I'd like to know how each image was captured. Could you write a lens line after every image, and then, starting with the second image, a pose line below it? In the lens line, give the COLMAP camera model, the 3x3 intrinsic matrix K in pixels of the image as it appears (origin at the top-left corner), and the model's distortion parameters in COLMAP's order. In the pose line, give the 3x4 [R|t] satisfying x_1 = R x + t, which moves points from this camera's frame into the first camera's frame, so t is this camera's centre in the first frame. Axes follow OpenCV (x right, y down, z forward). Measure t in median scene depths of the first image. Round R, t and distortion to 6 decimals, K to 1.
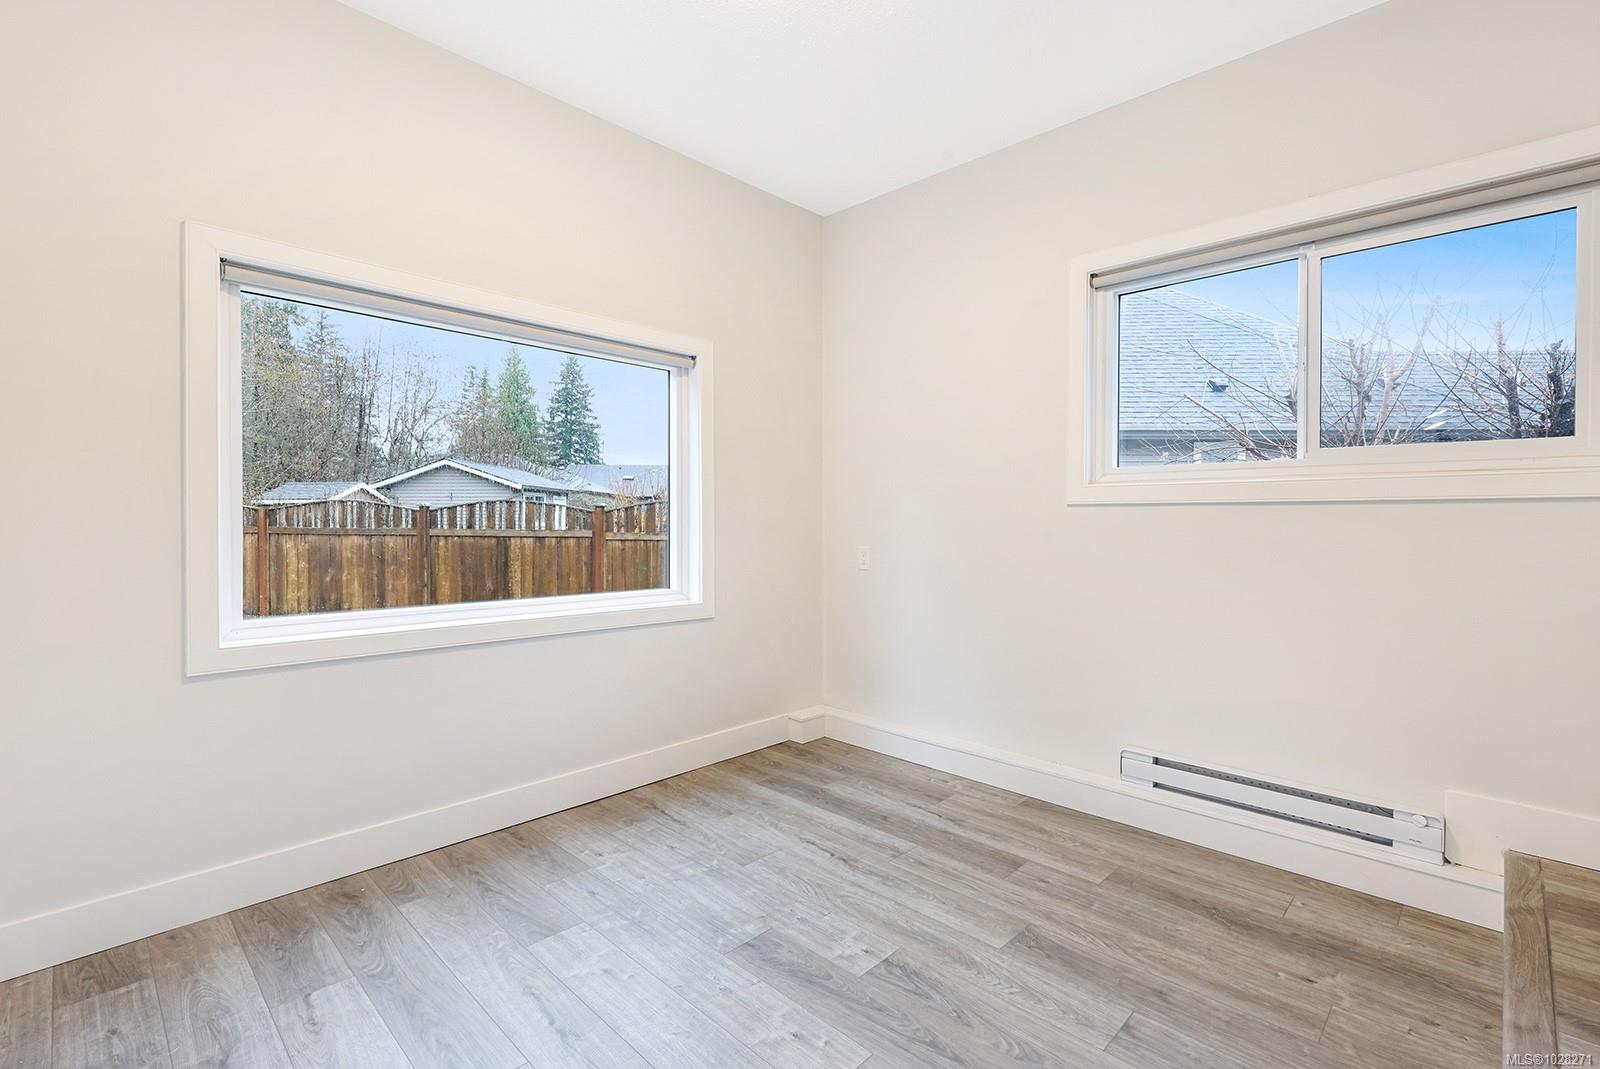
lens RADIAL K [[724.6, 0, 800.0], [0, 724.6, 534.5], [0, 0, 1]] dist [0.000431, 0.000382]
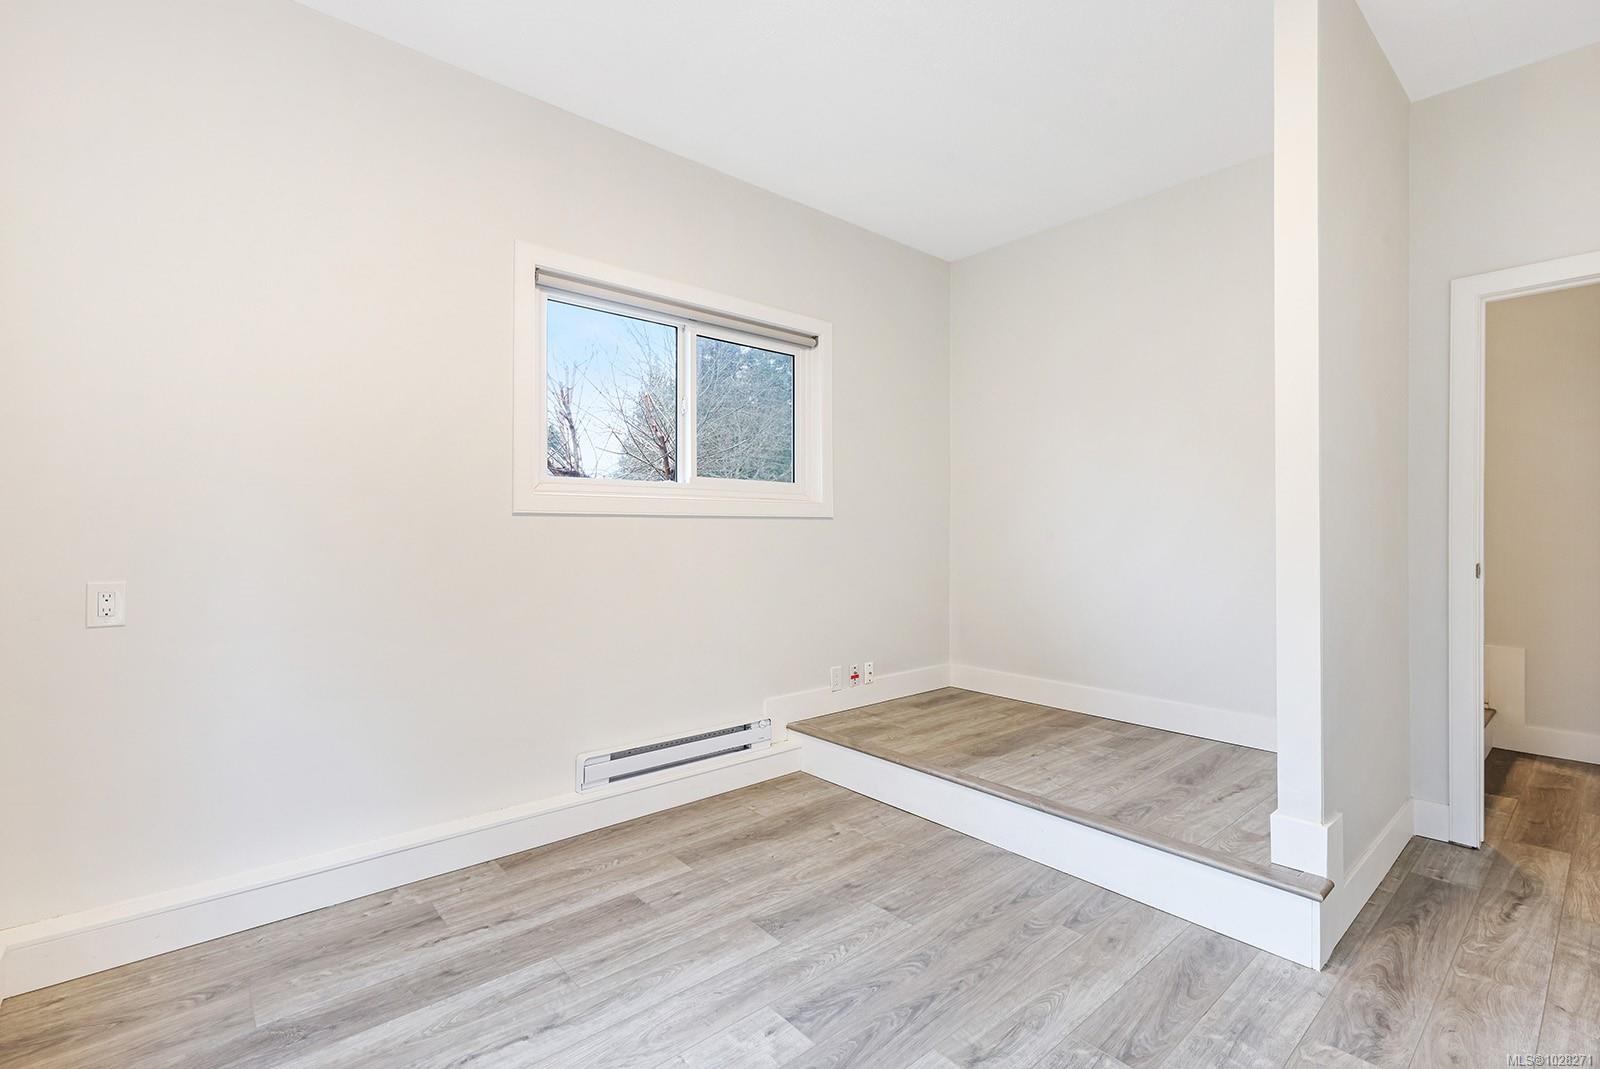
lens RADIAL K [[724.6, 0, 800.0], [0, 724.6, 534.5], [0, 0, 1]] dist [0.000431, 0.000382]
pose [[0.082587, -0.008490, 0.996548, -0.605215], [0.022546, 0.999724, 0.006648, -0.015558], [-0.996329, 0.021920, 0.082755, 0.704945]]
